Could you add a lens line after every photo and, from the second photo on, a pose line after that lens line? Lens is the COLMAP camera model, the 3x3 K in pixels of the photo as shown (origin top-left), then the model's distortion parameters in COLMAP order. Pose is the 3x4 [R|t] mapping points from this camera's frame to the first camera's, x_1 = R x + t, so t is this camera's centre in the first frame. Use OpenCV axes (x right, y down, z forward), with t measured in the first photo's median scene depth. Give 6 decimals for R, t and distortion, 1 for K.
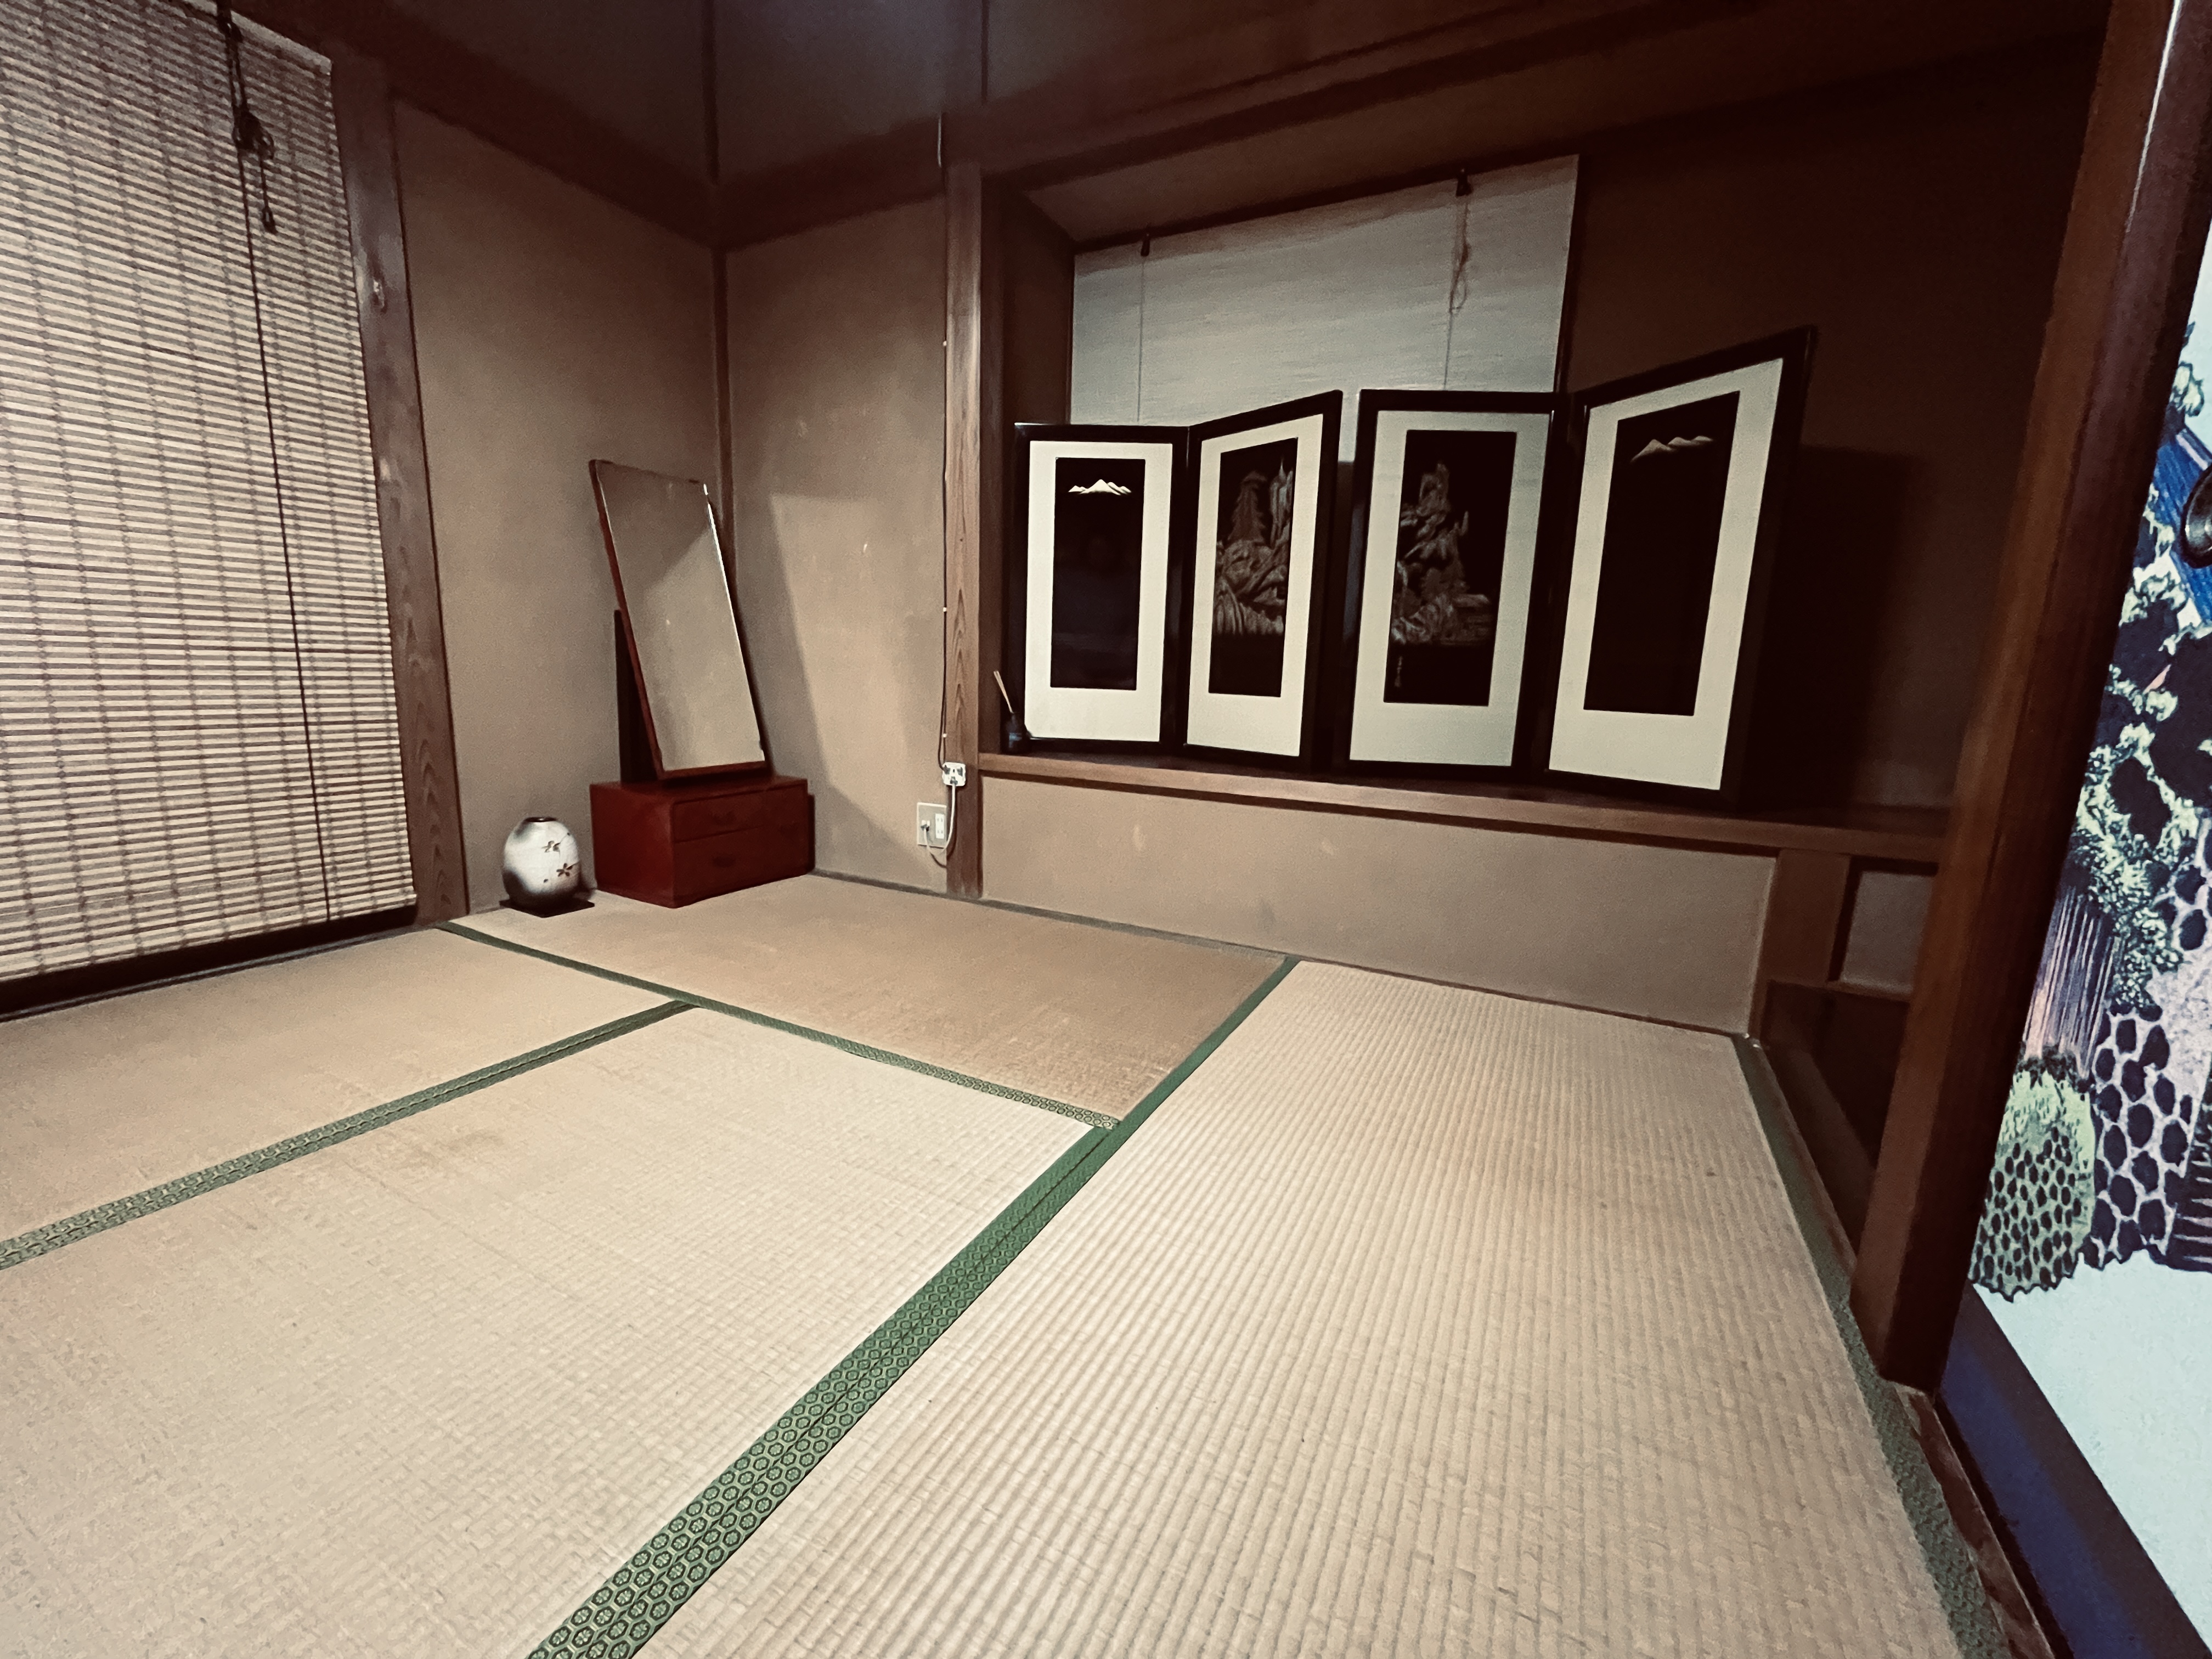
lens RADIAL K [[895.5, 0, 1094.5], [0, 895.5, 832.2], [0, 0, 1]] dist [-0.002296, 0.000280]
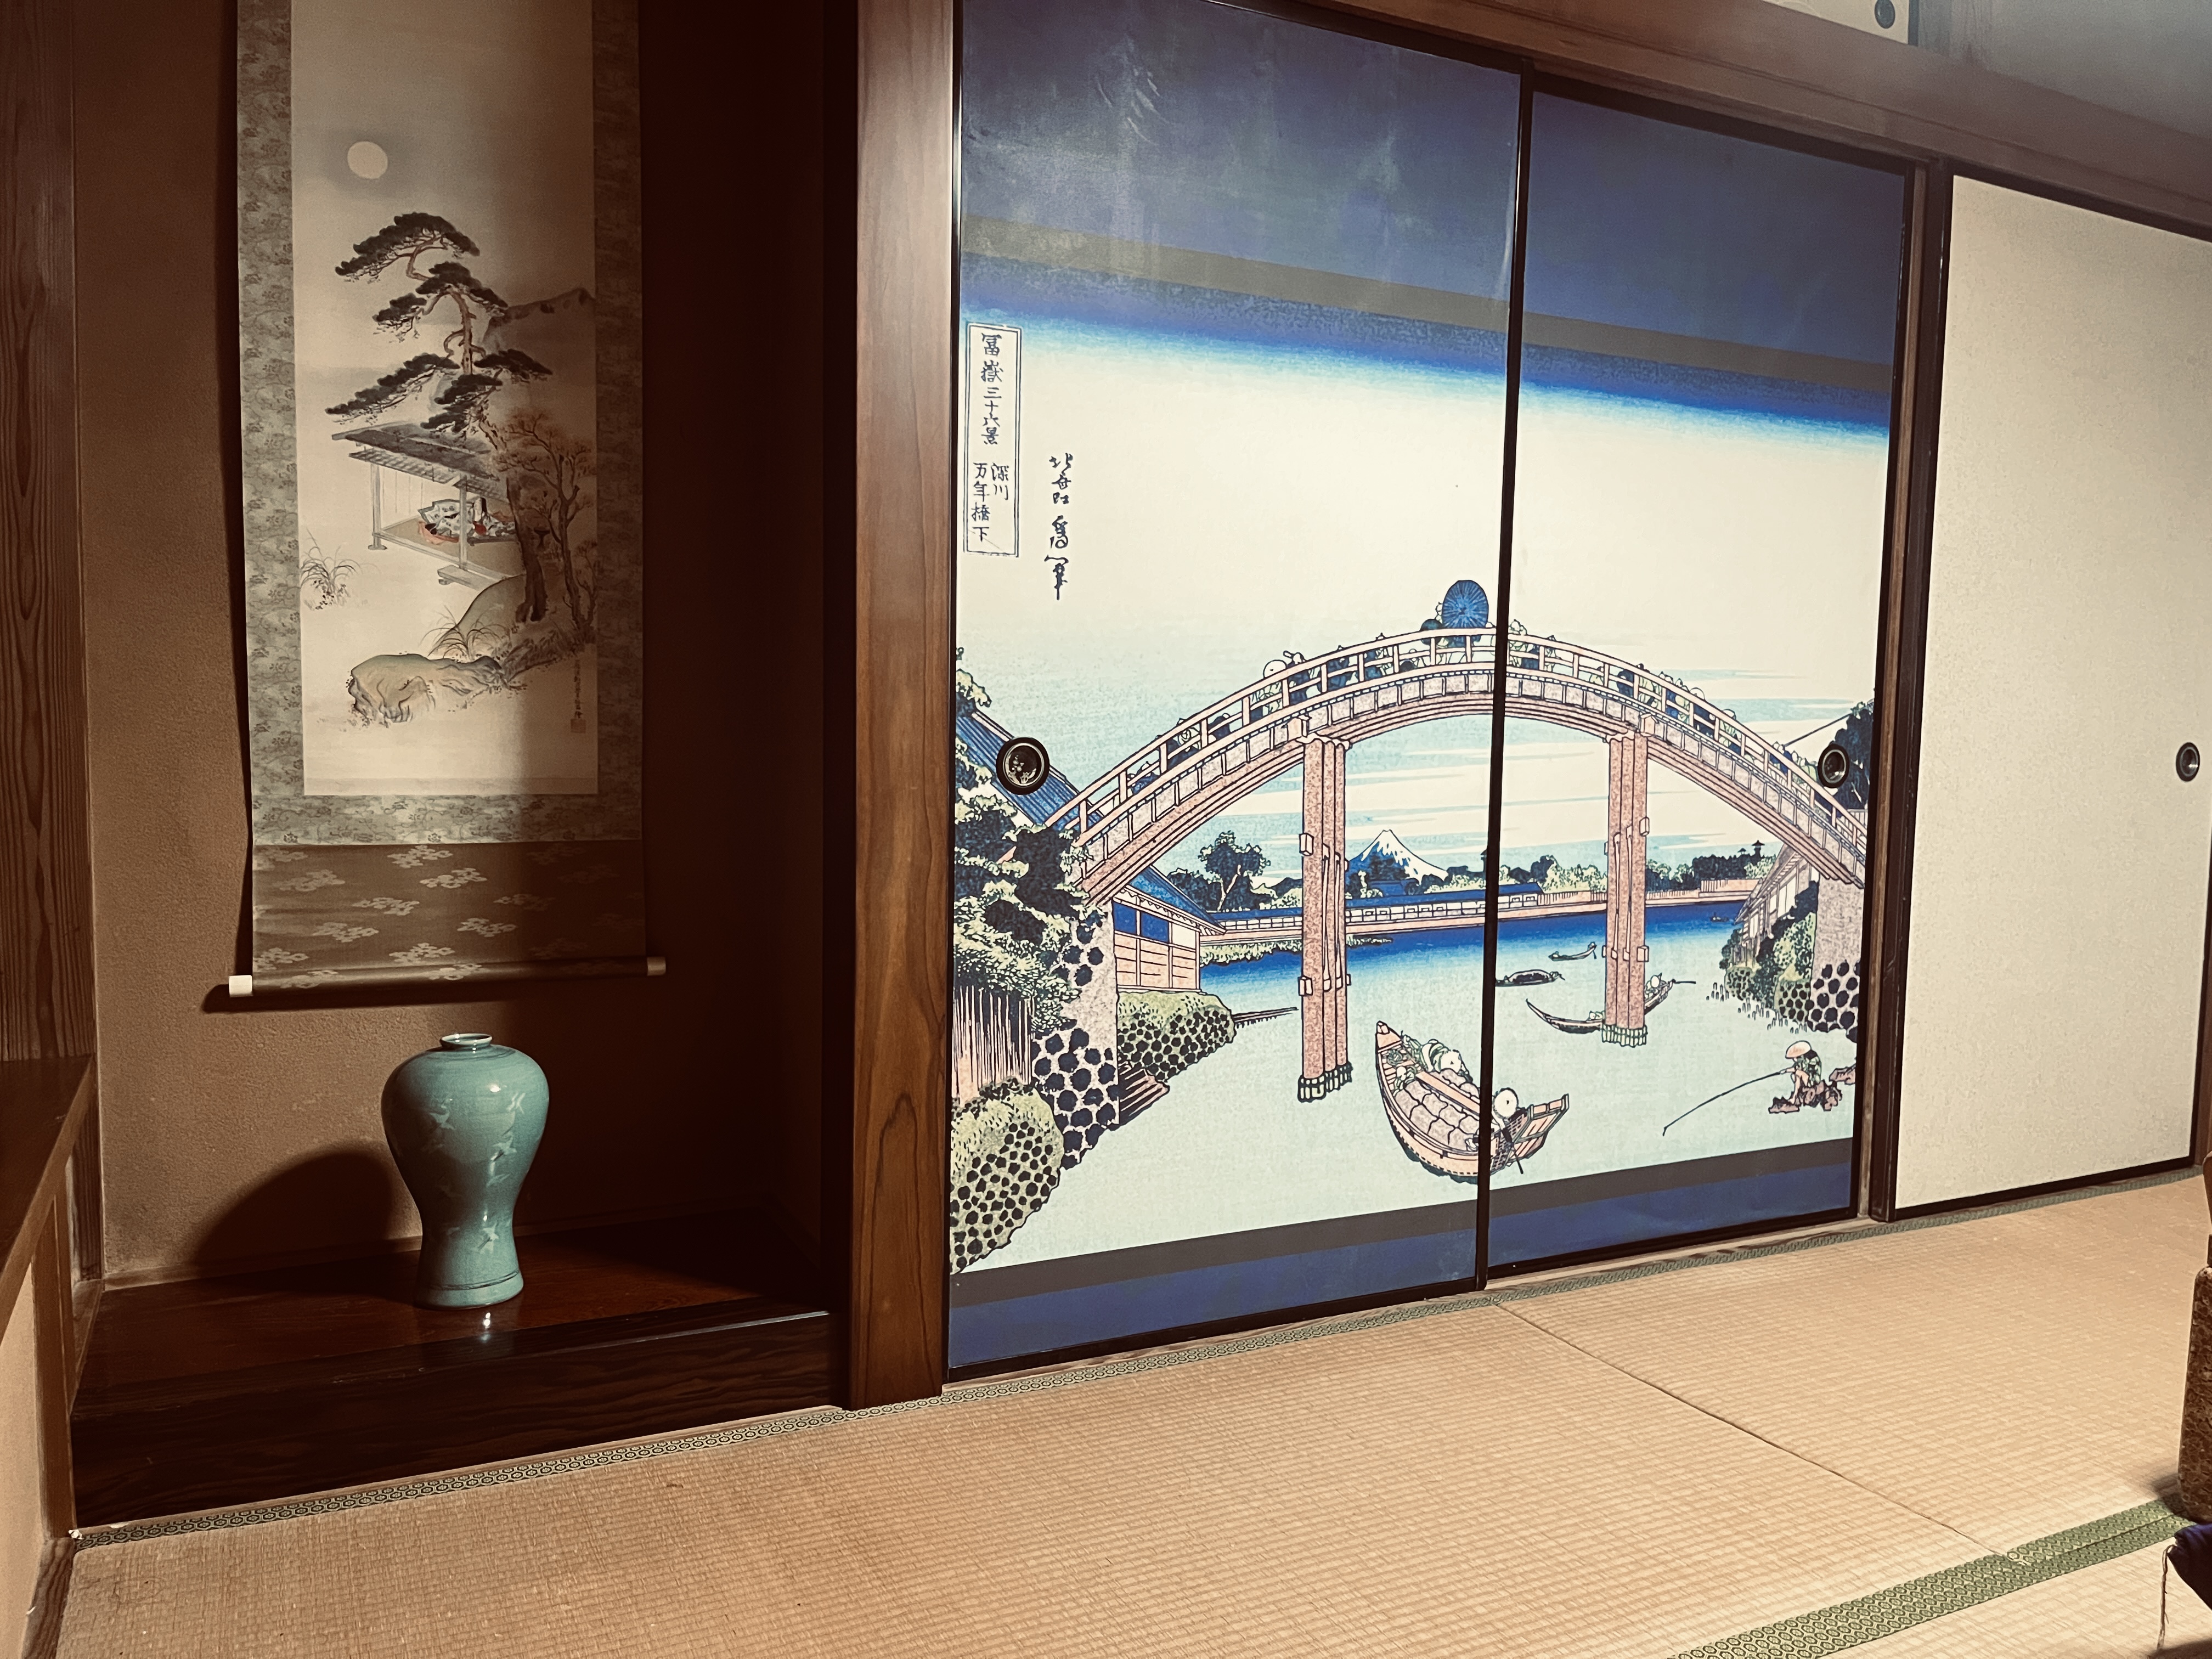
lens RADIAL K [[1674.8, 0, 1102.7], [0, 1674.8, 837.7], [0, 0, 1]] dist [0.067920, -0.089572]
pose [[-0.816203, -0.087770, 0.571060, -0.828361], [0.068148, 0.966869, 0.246008, -0.992283], [-0.573732, 0.239709, -0.783180, 3.434655]]
